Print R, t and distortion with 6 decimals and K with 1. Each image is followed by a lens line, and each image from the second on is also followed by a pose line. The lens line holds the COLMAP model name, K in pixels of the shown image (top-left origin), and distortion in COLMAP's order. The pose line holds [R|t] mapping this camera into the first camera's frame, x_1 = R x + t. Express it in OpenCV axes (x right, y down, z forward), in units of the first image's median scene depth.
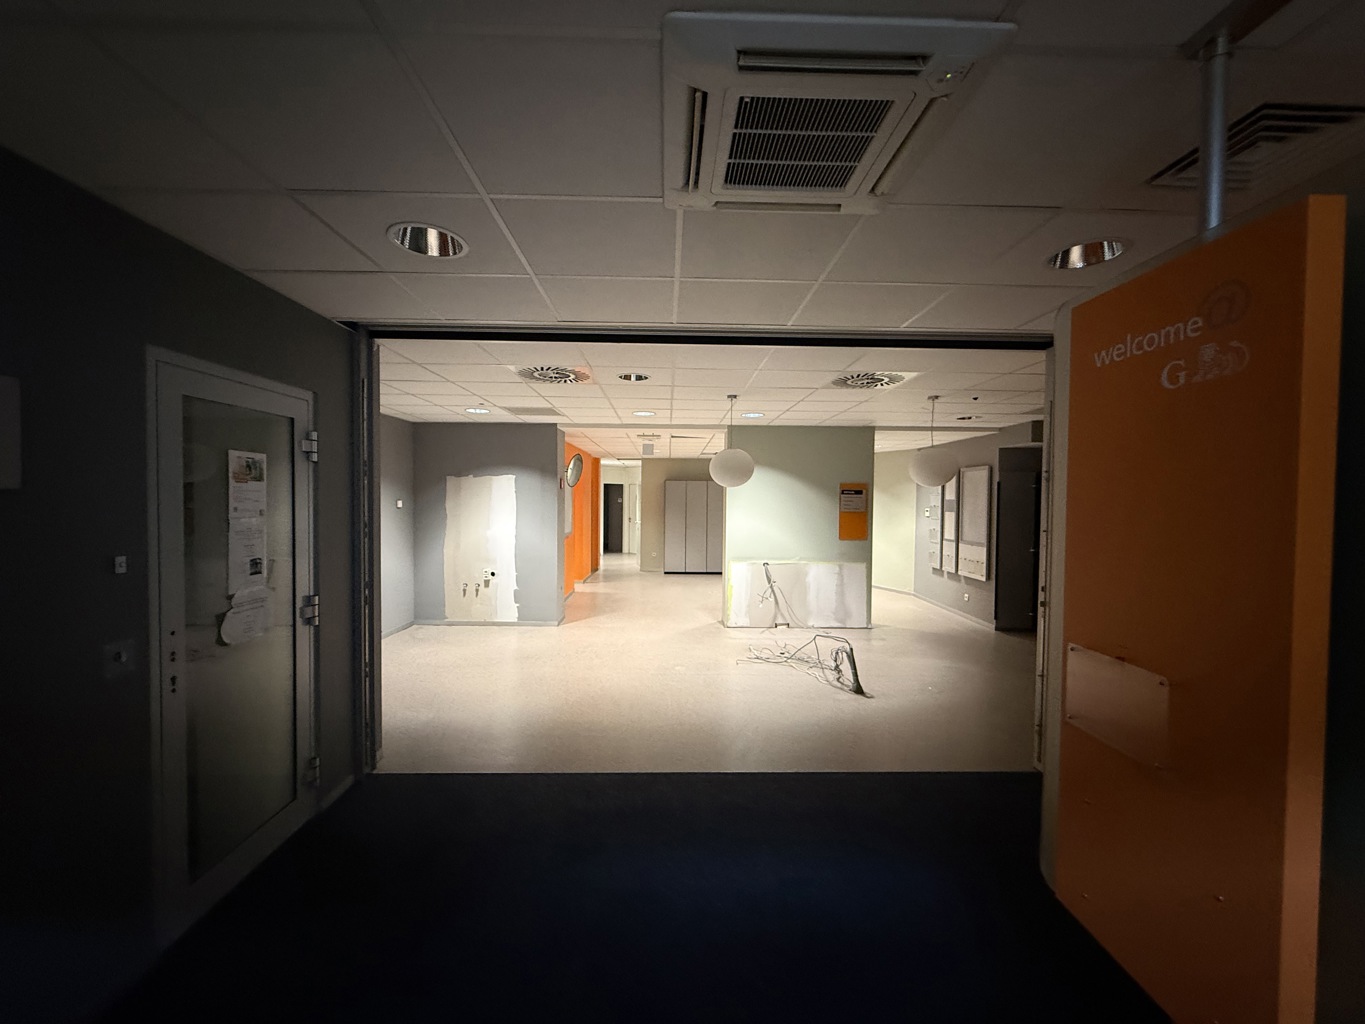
lens RADIAL K [[544.8, 0, 679.0], [0, 544.8, 510.5], [0, 0, 1]] dist [0.000812, 0.000382]
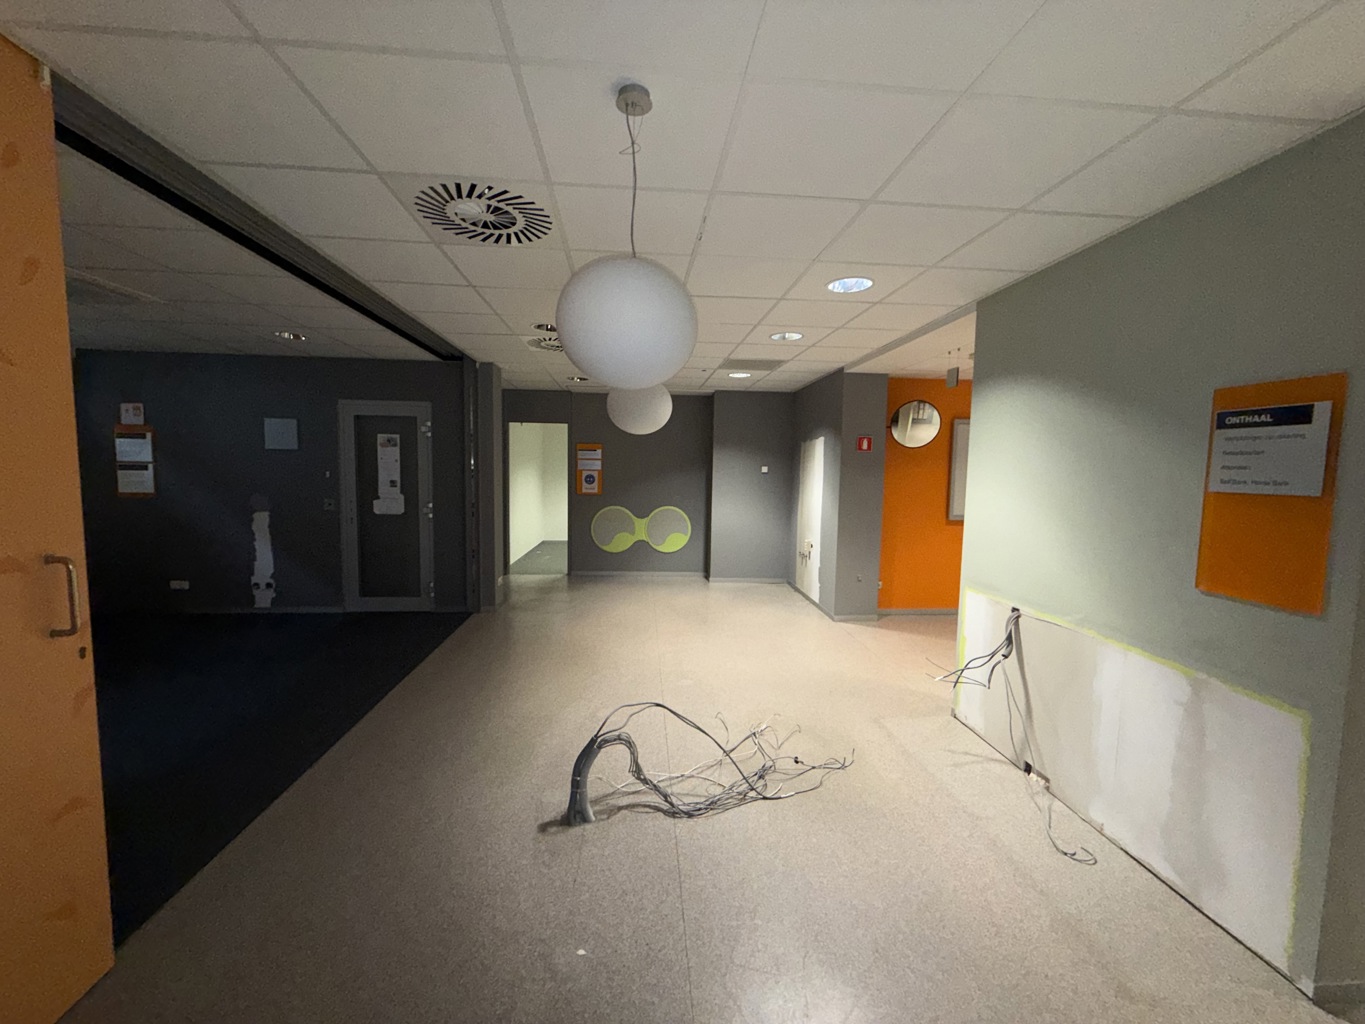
lens RADIAL K [[544.8, 0, 679.0], [0, 544.8, 510.5], [0, 0, 1]] dist [0.000812, 0.000382]
pose [[0.060501, 0.069615, -0.995738, 0.594752], [-0.041149, 0.996891, 0.067195, 0.004106], [0.997320, 0.036908, 0.063178, 0.761473]]
